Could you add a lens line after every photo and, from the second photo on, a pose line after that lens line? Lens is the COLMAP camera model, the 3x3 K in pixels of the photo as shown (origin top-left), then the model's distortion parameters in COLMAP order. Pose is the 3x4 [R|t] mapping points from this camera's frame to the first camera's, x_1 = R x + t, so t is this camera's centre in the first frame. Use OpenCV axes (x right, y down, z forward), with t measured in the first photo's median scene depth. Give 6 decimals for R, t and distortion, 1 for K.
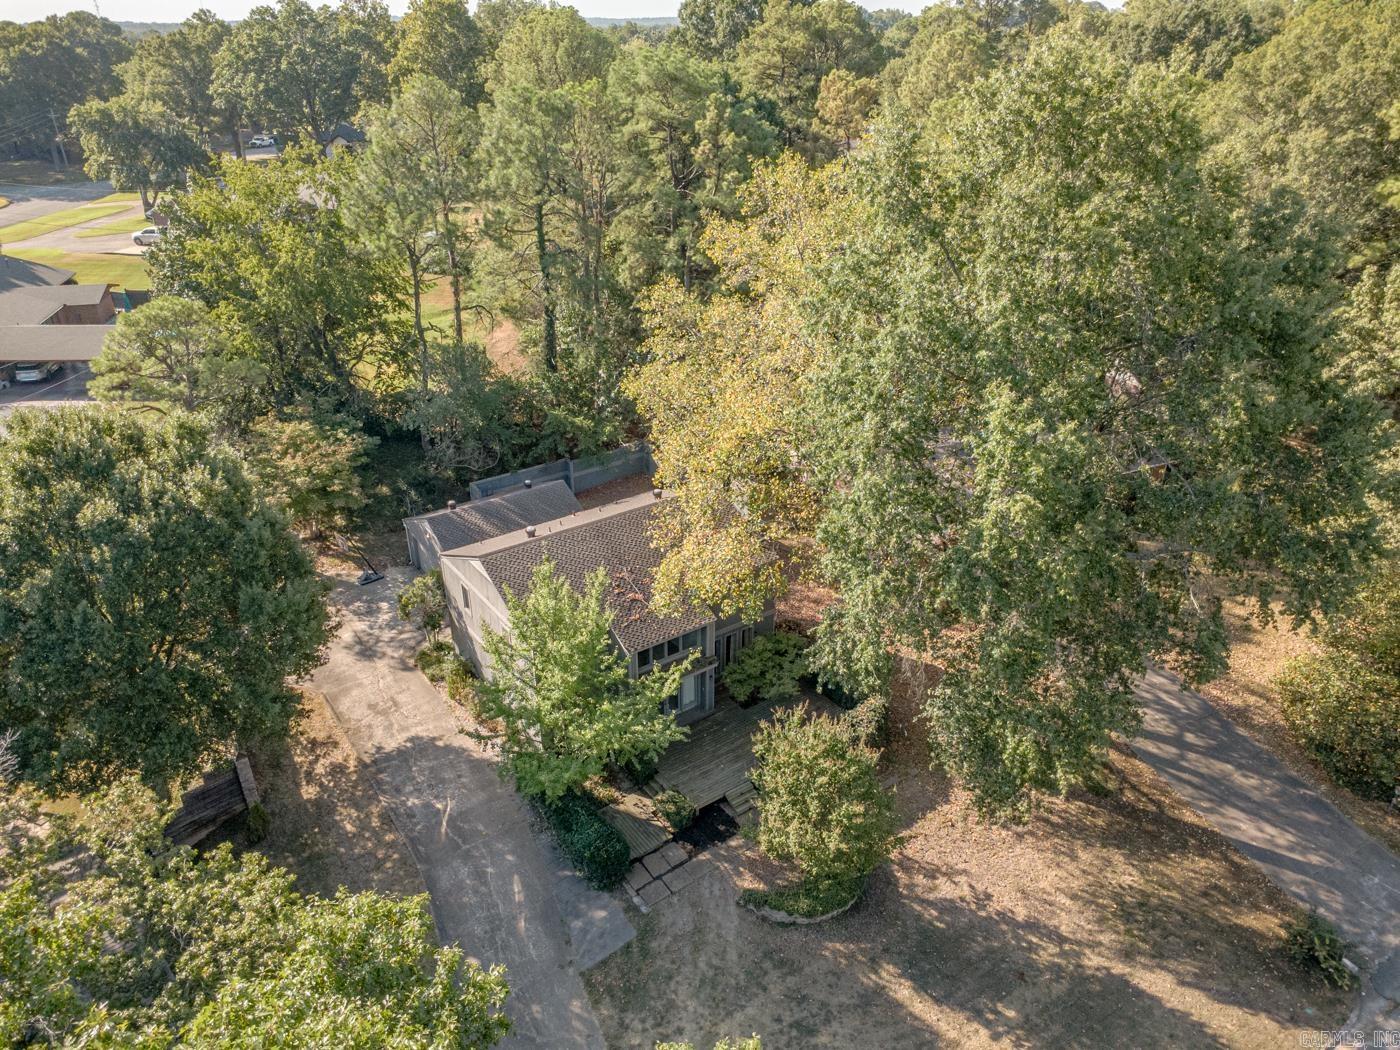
lens RADIAL K [[961.8, 0, 700.0], [0, 961.8, 525.0], [0, 0, 1]] dist [-0.001212, 0.001419]
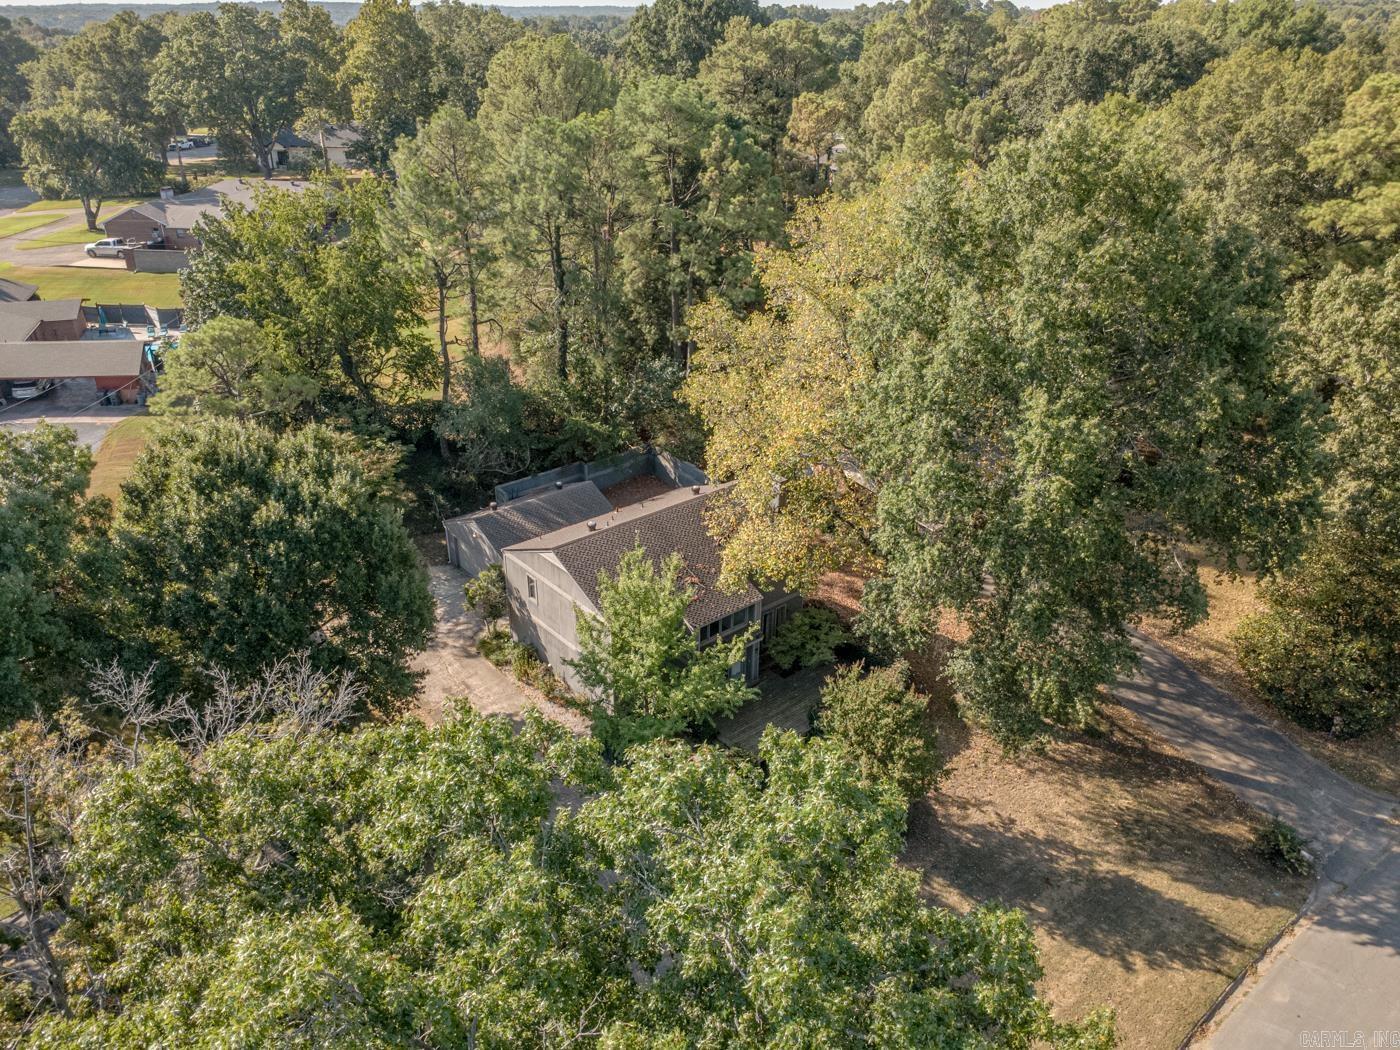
lens RADIAL K [[993.0, 0, 700.0], [0, 993.0, 525.0], [0, 0, 1]] dist [-0.001510, 0.000400]
pose [[0.996373, -0.028829, 0.080065, -0.149676], [0.029306, 0.999559, -0.004784, 0.015696], [-0.079892, 0.007113, 0.996778, -0.164502]]
